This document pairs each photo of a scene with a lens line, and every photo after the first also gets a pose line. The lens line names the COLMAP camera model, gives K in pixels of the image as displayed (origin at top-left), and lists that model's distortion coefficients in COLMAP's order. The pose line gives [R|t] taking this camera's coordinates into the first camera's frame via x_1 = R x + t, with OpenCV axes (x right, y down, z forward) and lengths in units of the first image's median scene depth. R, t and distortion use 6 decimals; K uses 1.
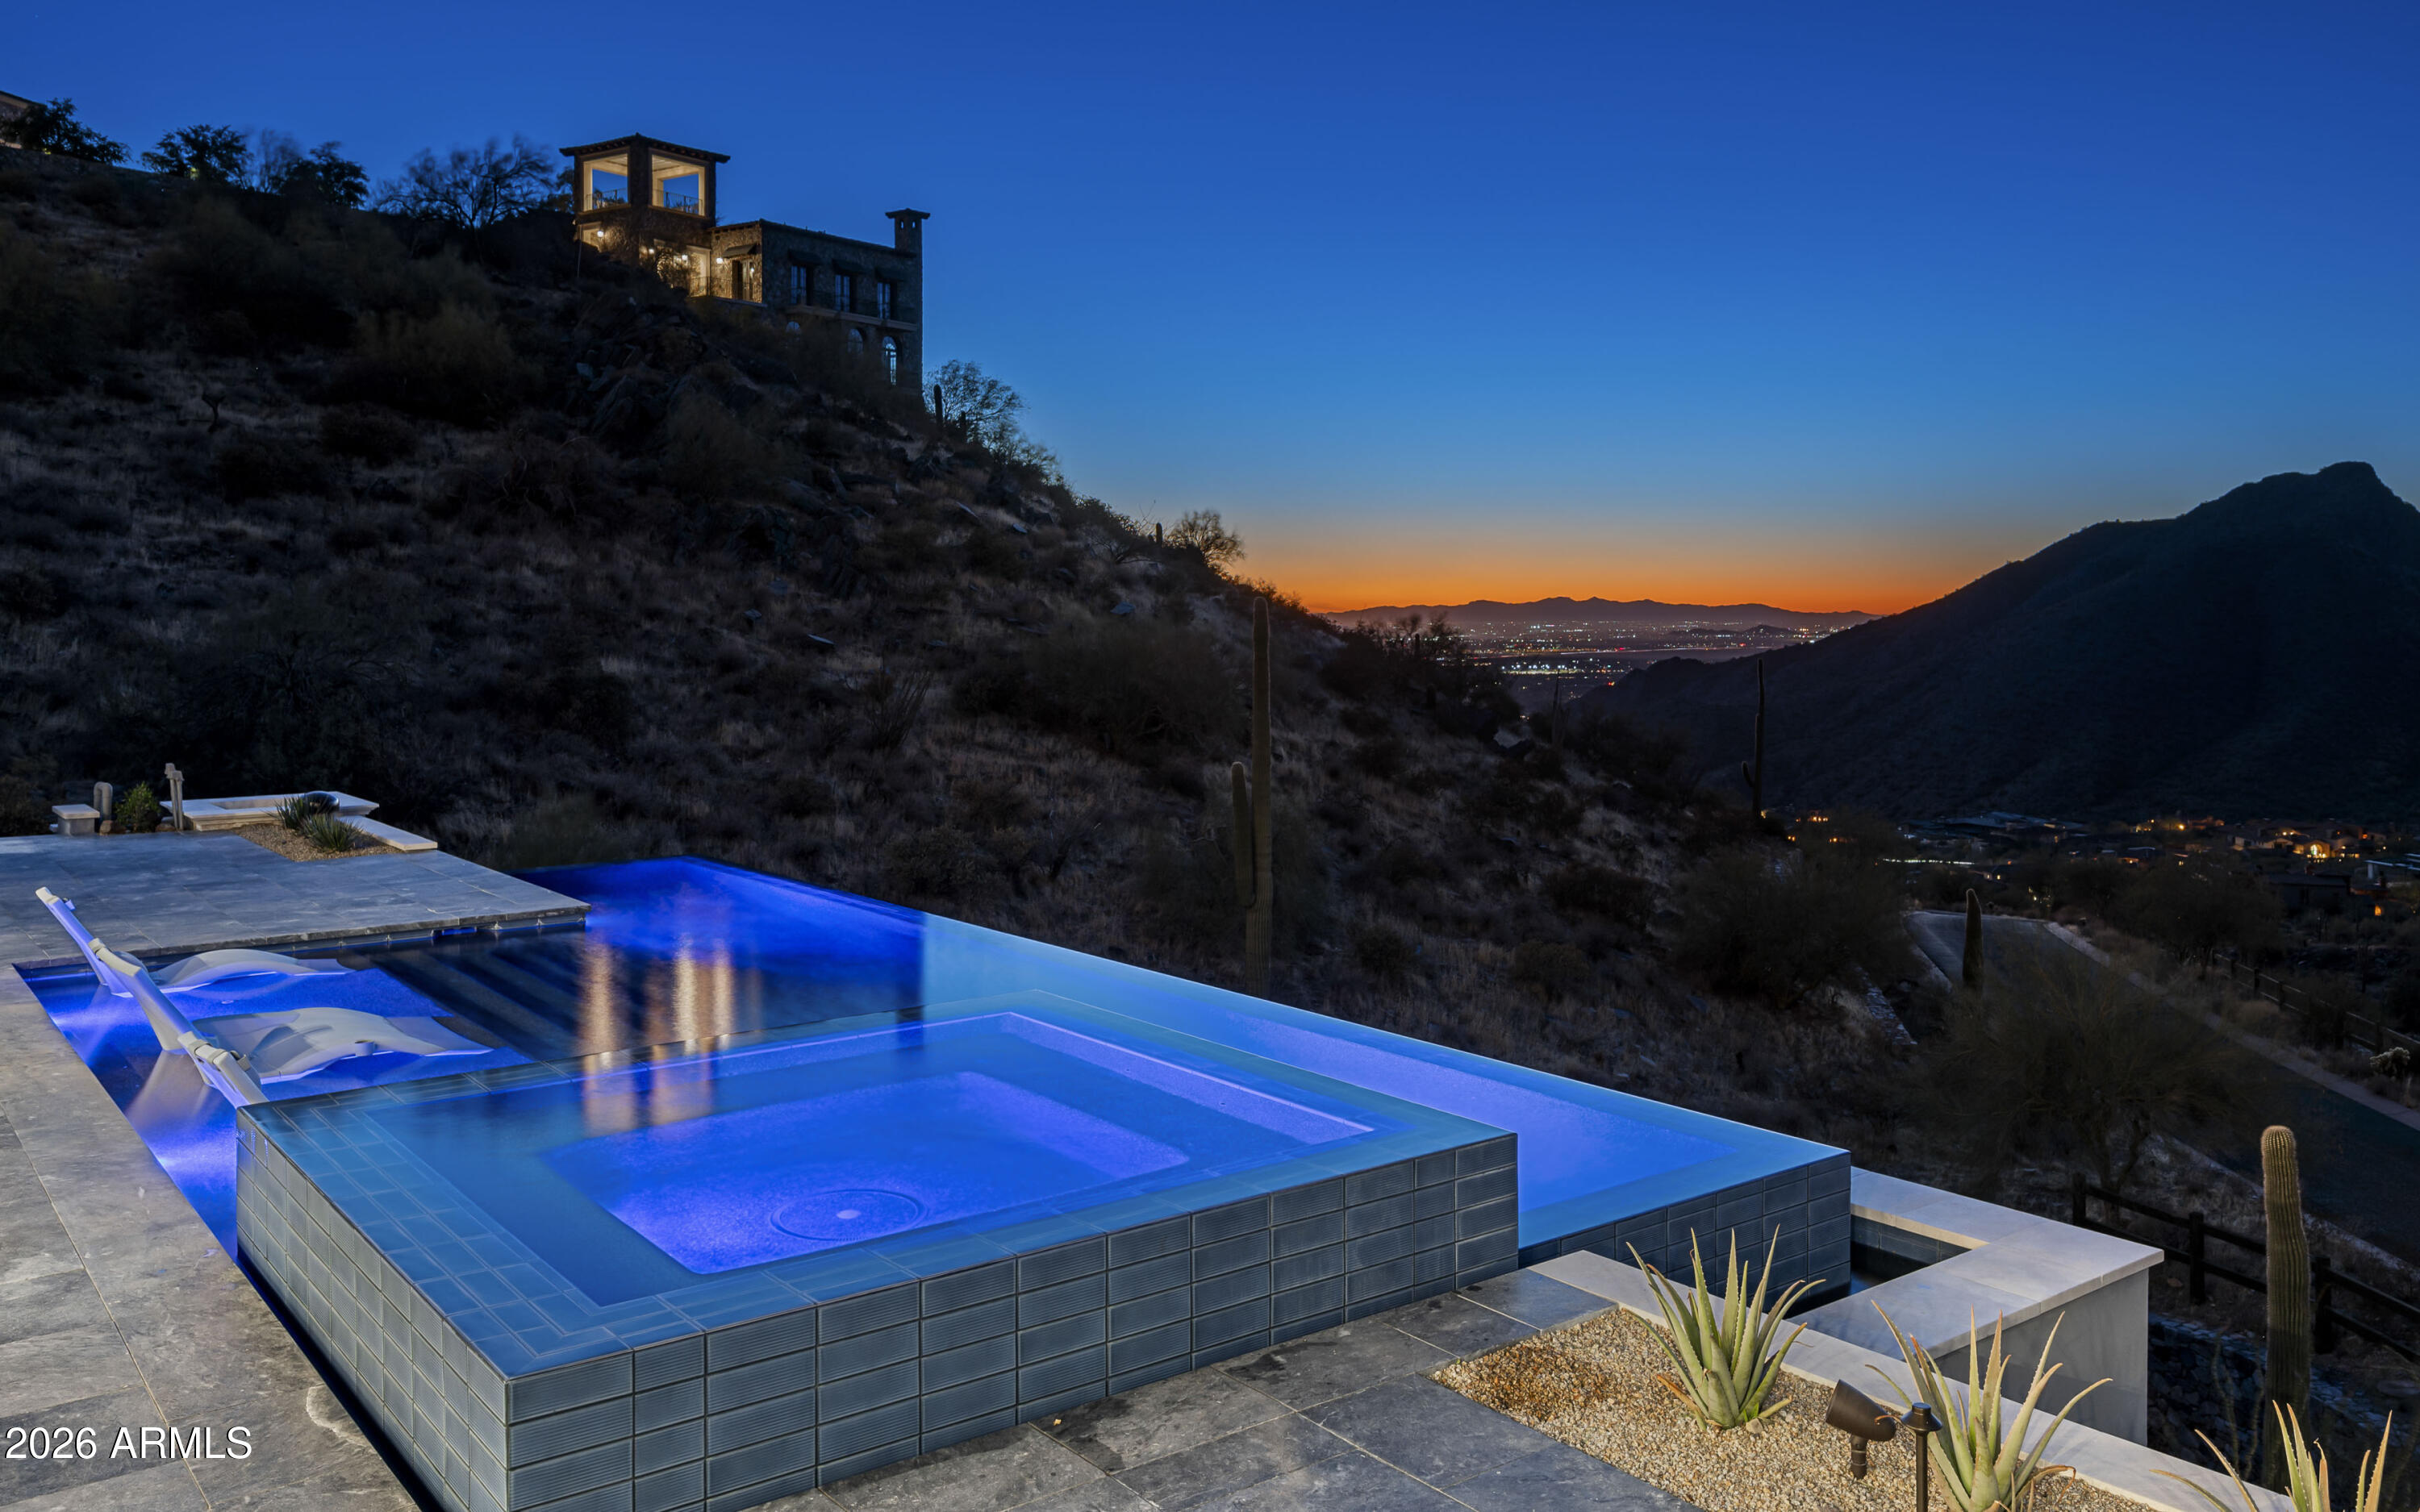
lens RADIAL K [[1973.8, 0, 1246.7], [0, 1973.8, 626.5], [0, 0, 1]] dist [-0.003700, 0.010556]
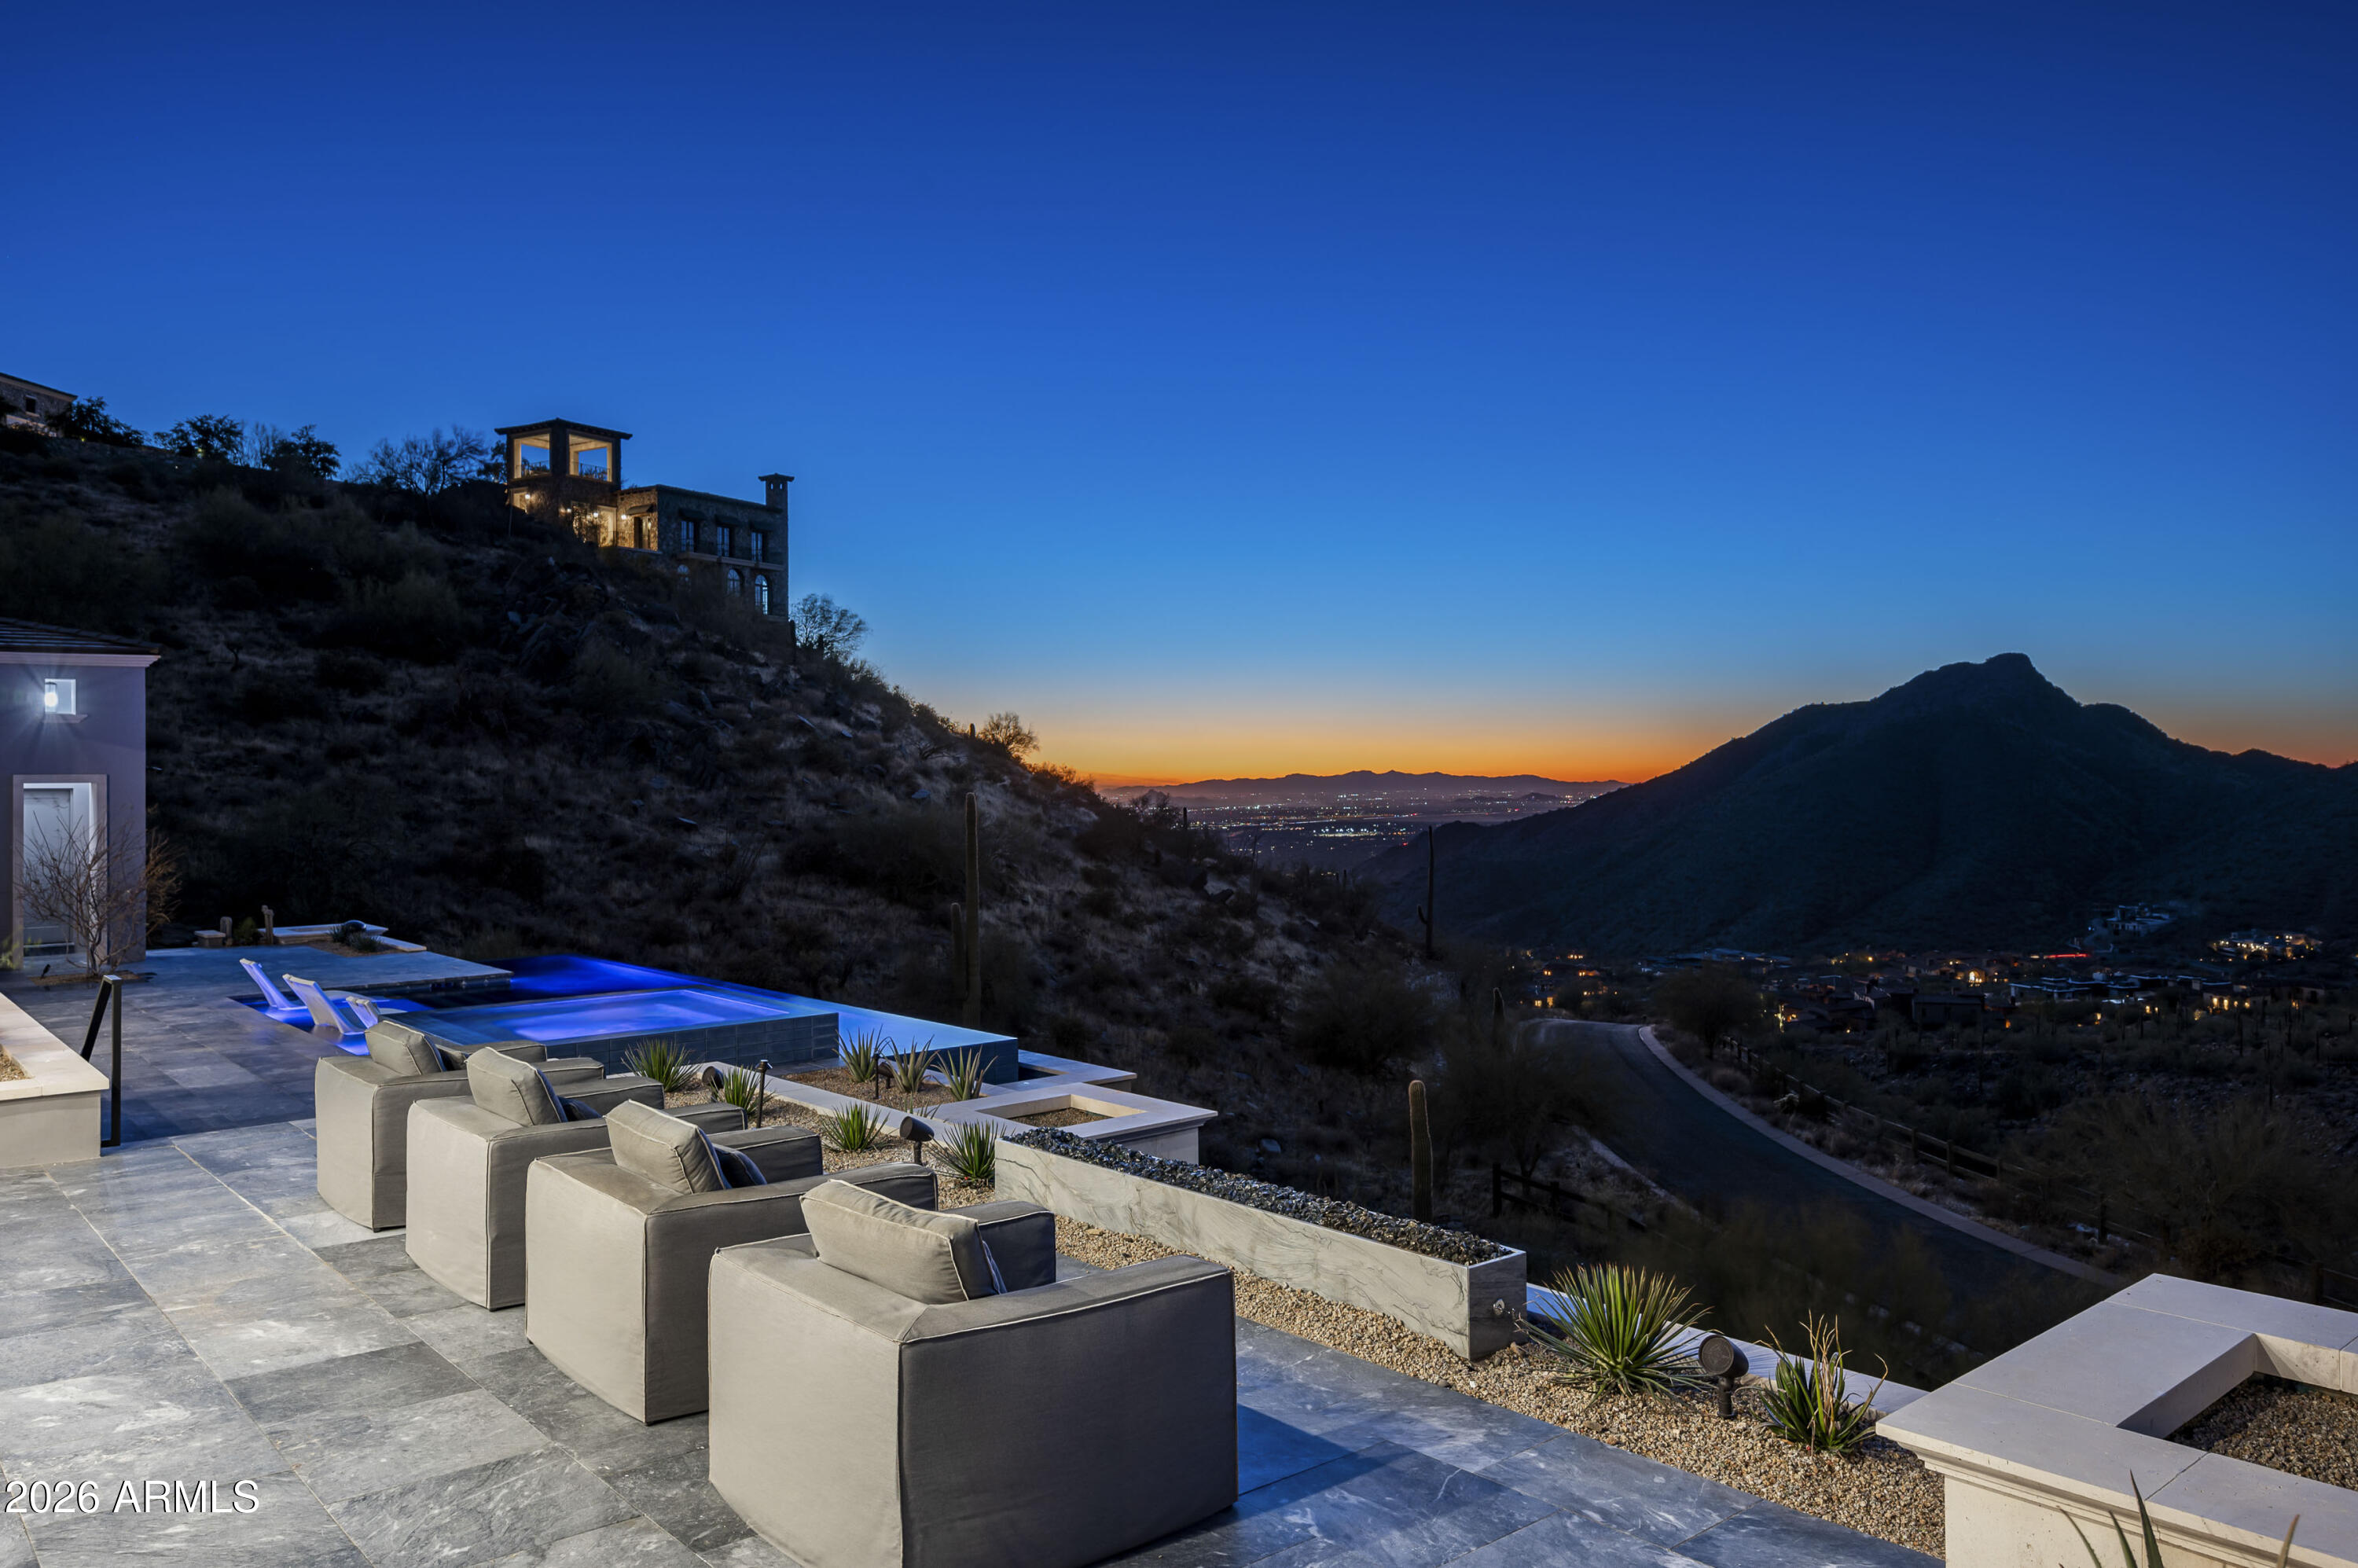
lens RADIAL K [[1709.8, 0, 1179.6], [0, 1709.8, 760.7], [0, 0, 1]] dist [0.002883, -0.002639]
pose [[0.998898, -0.008078, 0.046240, 0.057464], [0.009056, 0.999739, -0.020982, -0.005728], [-0.046058, 0.021377, 0.998710, -0.166810]]
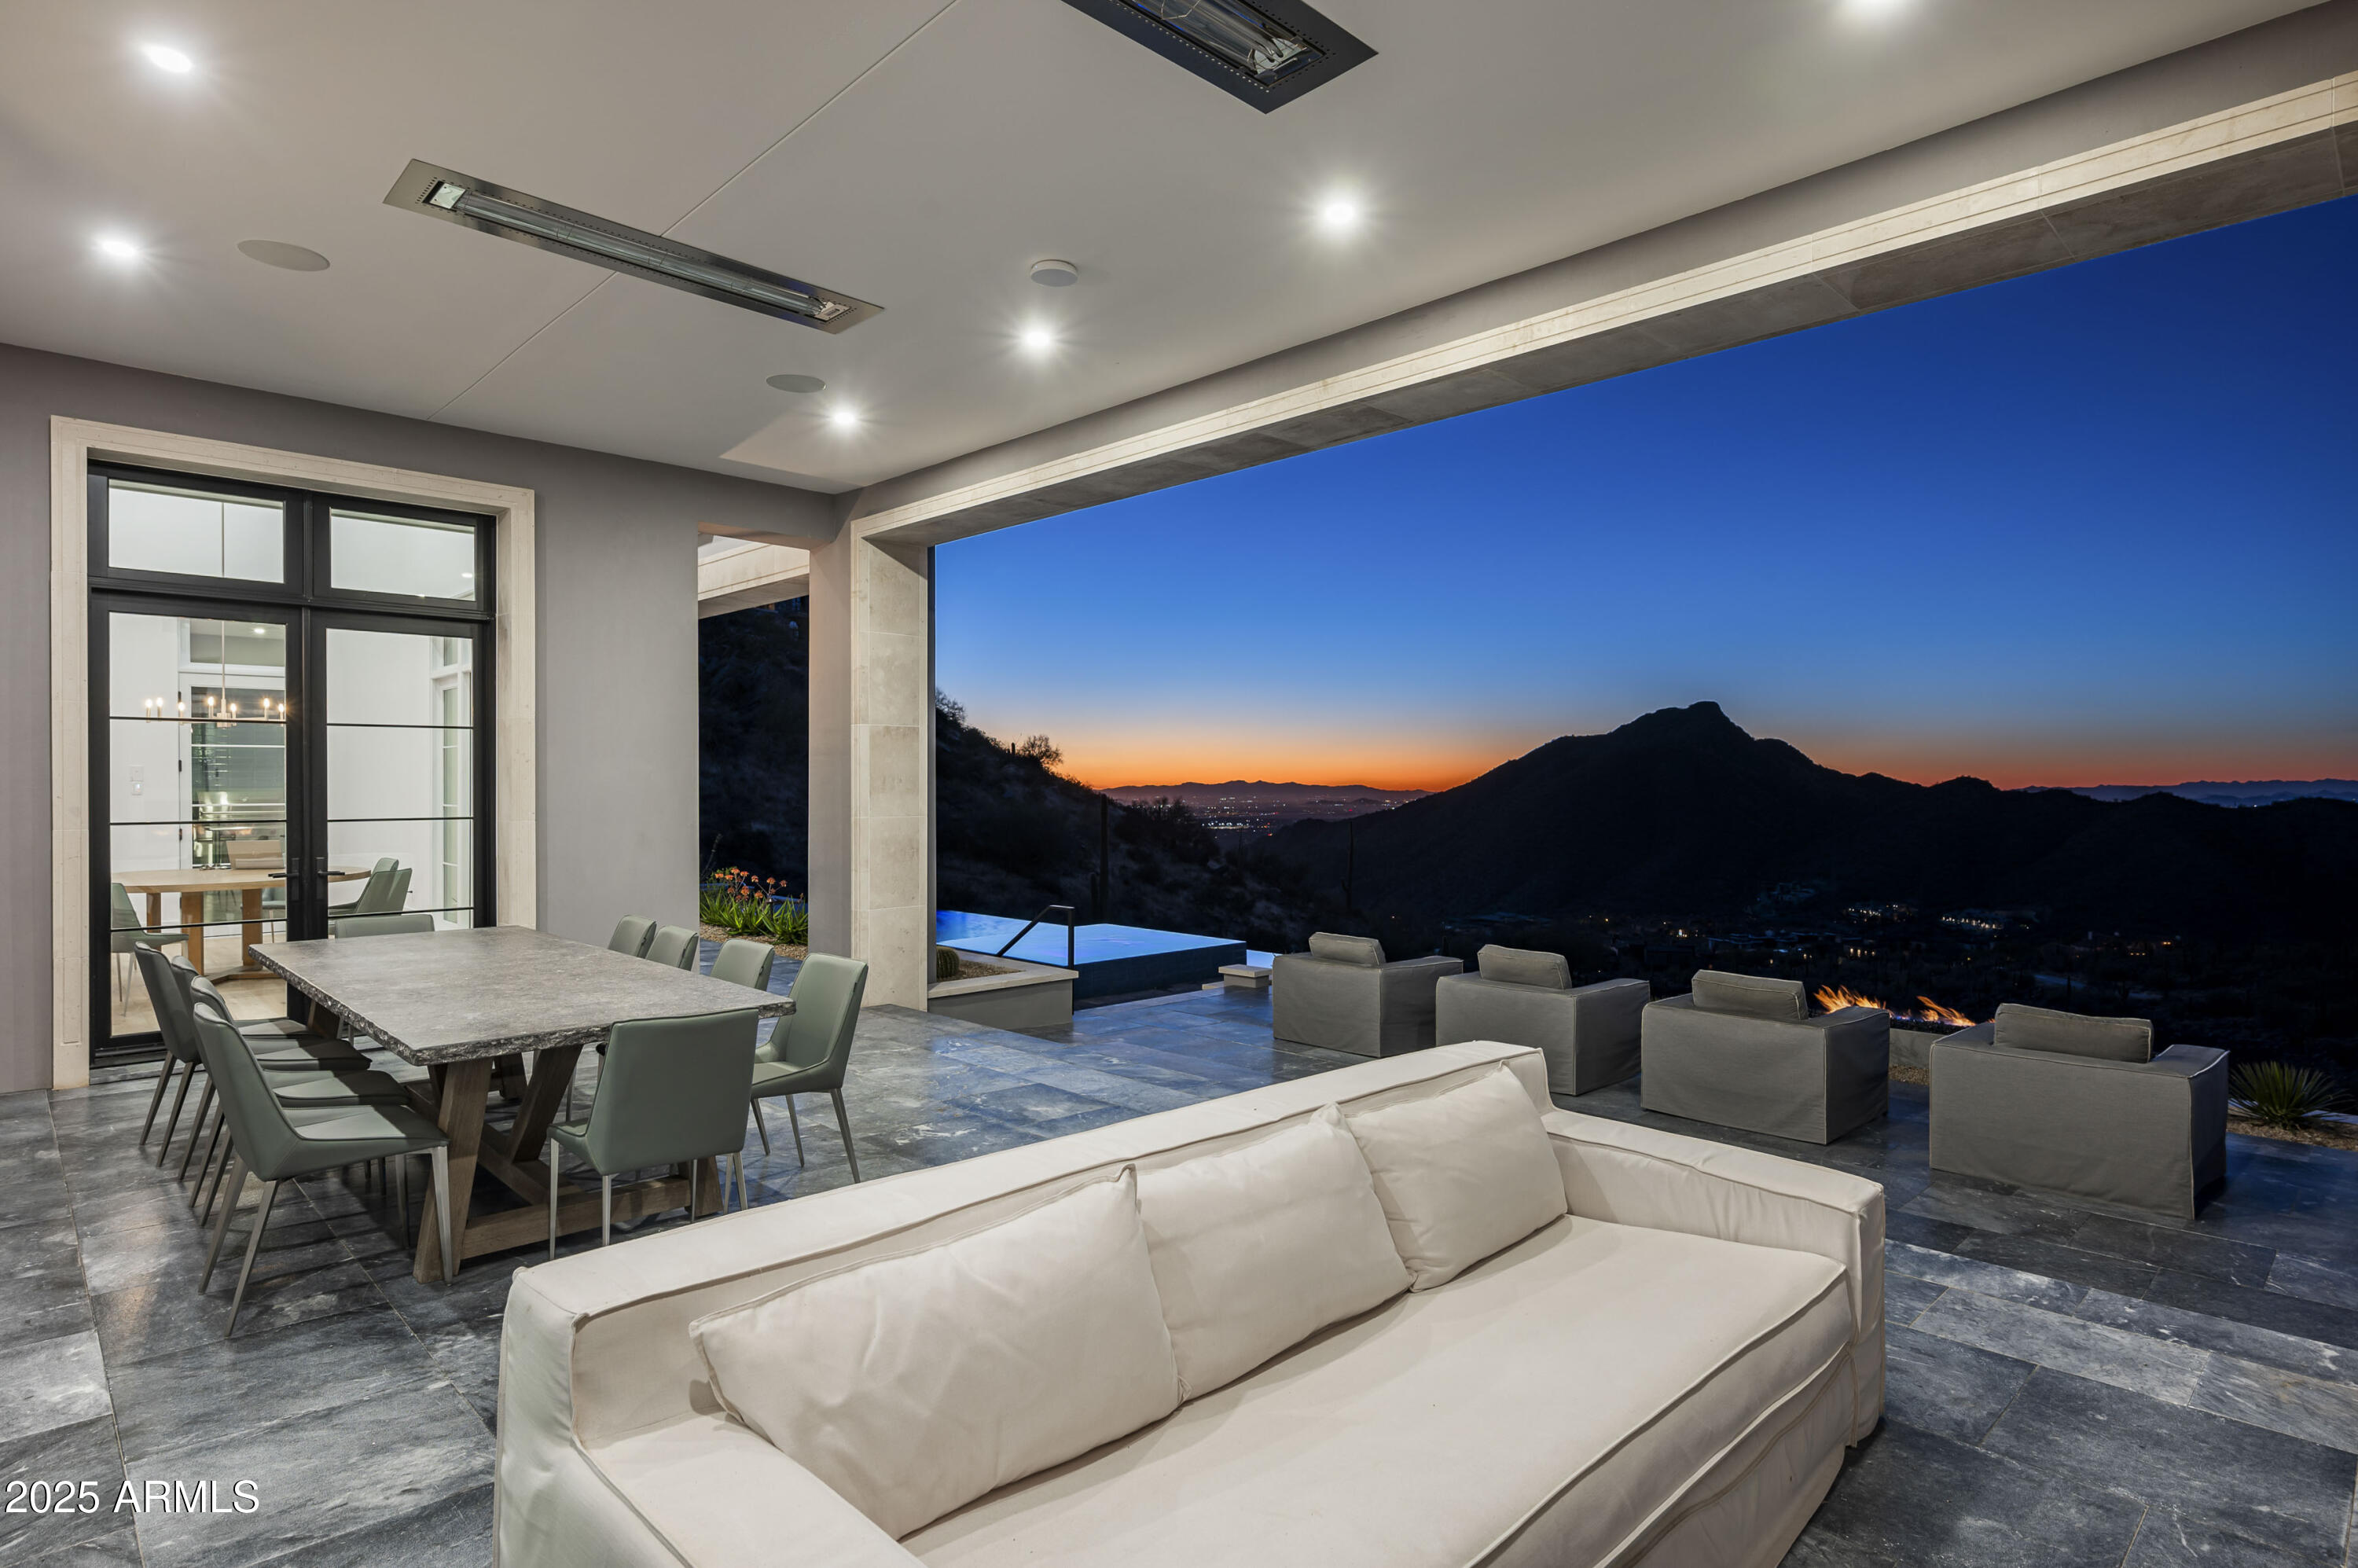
lens RADIAL K [[1266.2, 0, 1180.0], [0, 1266.2, 795.8], [0, 0, 1]] dist [0.002040, -0.000822]
pose [[0.993790, 0.001767, 0.111259, -0.033857], [-0.001558, 0.999997, -0.001967, -0.005652], [-0.111262, 0.001782, 0.993790, -0.185523]]
